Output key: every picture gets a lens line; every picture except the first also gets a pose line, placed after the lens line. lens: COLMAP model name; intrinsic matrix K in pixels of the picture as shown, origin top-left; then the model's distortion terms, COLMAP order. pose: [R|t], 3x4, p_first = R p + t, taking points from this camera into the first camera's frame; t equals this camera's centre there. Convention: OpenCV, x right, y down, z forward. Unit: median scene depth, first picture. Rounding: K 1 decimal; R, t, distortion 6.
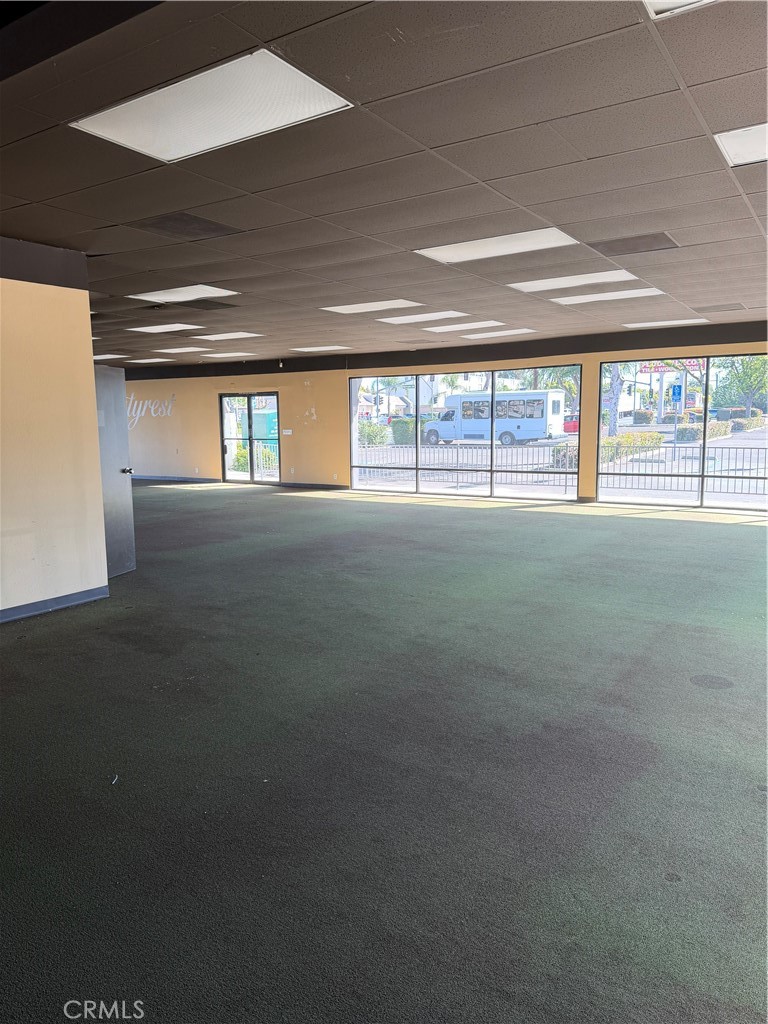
lens RADIAL K [[713.1, 0, 389.9], [0, 713.1, 513.9], [0, 0, 1]] dist [0.163729, -0.316766]
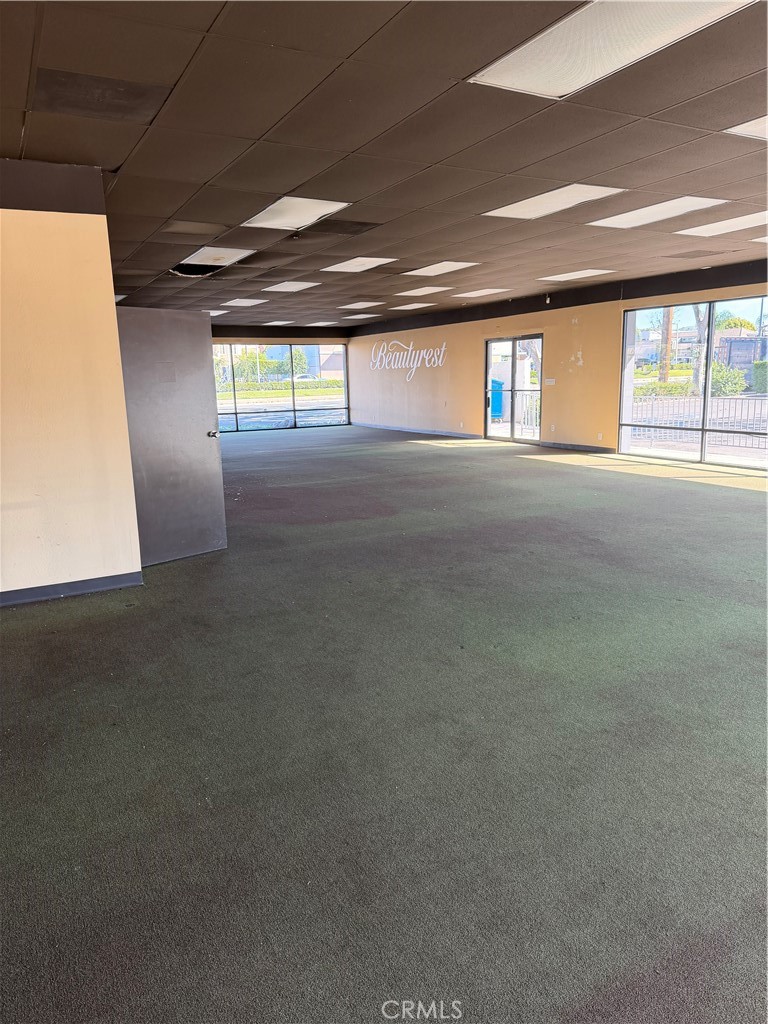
lens RADIAL K [[710.9, 0, 386.0], [0, 710.9, 513.2], [0, 0, 1]] dist [0.161946, -0.265440]
pose [[0.875087, 0.083170, -0.476766, 0.110825], [-0.048937, 0.995280, 0.083800, -0.023163], [0.481486, -0.050001, 0.875027, 0.169169]]
